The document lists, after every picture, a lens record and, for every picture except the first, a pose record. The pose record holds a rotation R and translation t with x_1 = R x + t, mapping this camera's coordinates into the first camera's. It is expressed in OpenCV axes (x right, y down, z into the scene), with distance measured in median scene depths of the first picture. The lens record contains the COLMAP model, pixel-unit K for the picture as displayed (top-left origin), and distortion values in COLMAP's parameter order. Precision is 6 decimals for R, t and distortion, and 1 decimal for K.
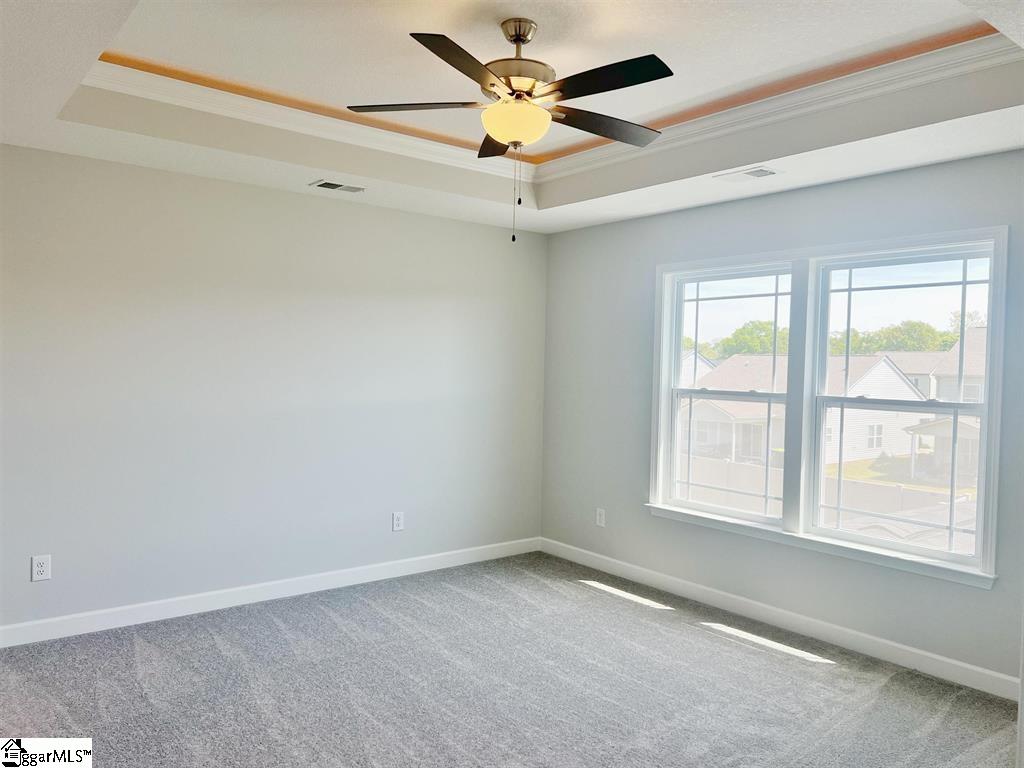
lens RADIAL K [[781.7, 0, 512.4], [0, 781.7, 388.9], [0, 0, 1]] dist [0.025989, -0.004523]
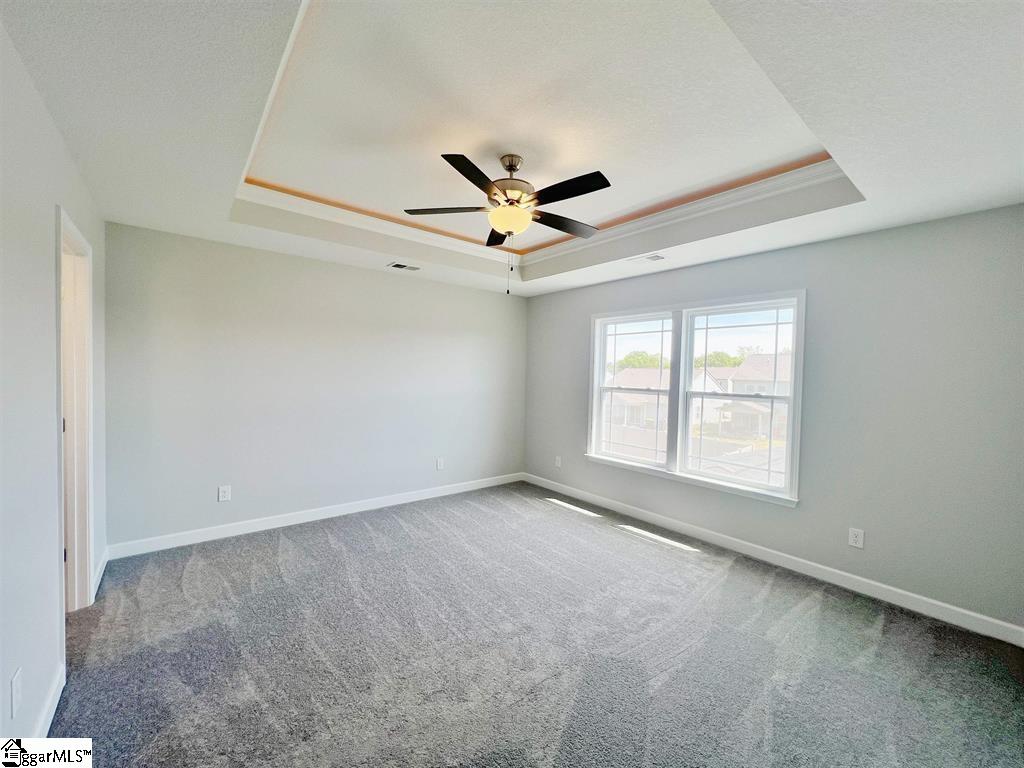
lens RADIAL K [[415.8, 0, 510.7], [0, 415.8, 384.1], [0, 0, 1]] dist [0.001196, -0.000120]
pose [[0.999957, 0.001703, 0.009110, -0.000395], [-0.001649, 0.999981, -0.005903, -0.000261], [-0.009120, 0.005887, 0.999941, 0.117077]]
